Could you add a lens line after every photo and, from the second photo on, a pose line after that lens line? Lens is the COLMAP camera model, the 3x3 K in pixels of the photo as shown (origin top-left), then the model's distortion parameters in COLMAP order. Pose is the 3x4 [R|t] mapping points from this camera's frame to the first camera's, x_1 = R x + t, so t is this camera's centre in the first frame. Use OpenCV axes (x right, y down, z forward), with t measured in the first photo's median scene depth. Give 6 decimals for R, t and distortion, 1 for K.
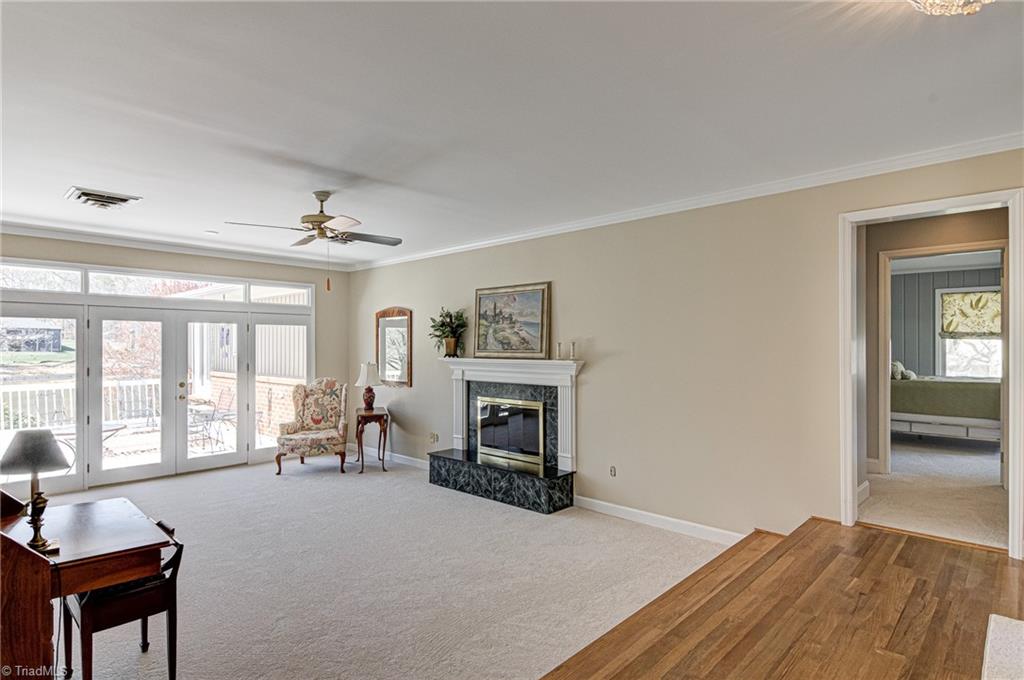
lens RADIAL K [[545.0, 0, 514.6], [0, 545.0, 352.1], [0, 0, 1]] dist [0.015096, -0.000139]
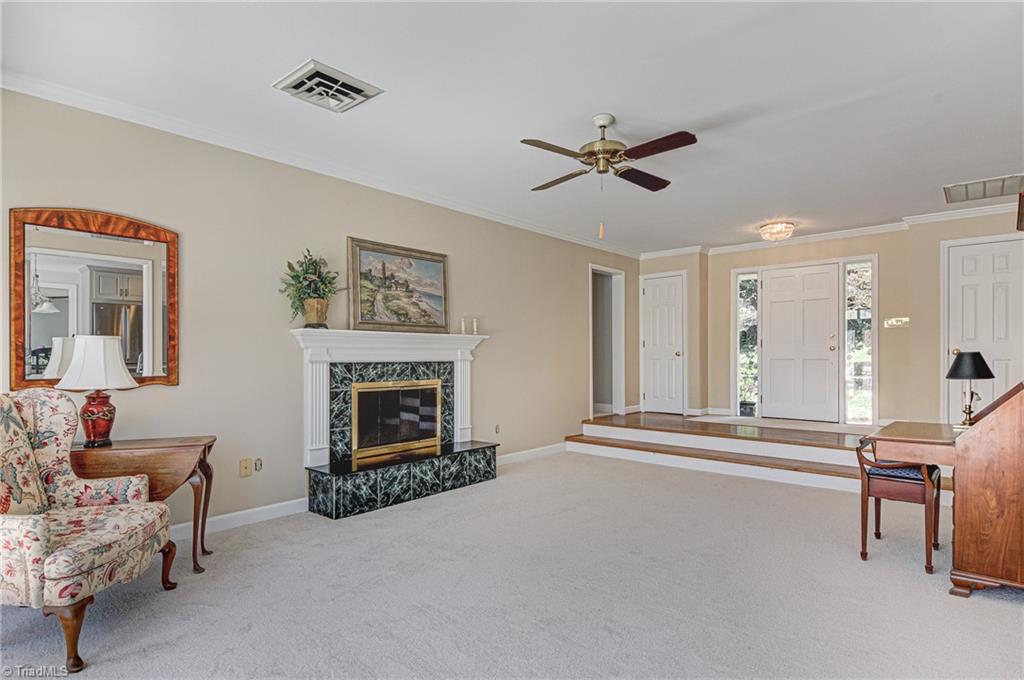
lens RADIAL K [[547.5, 0, 533.3], [0, 547.5, 356.4], [0, 0, 1]] dist [0.056842, -0.000070]
pose [[-0.054807, -0.000823, 0.998497, -0.888403], [0.015239, 0.999882, 0.001661, 0.051287], [-0.998381, 0.015308, -0.054788, 0.858991]]
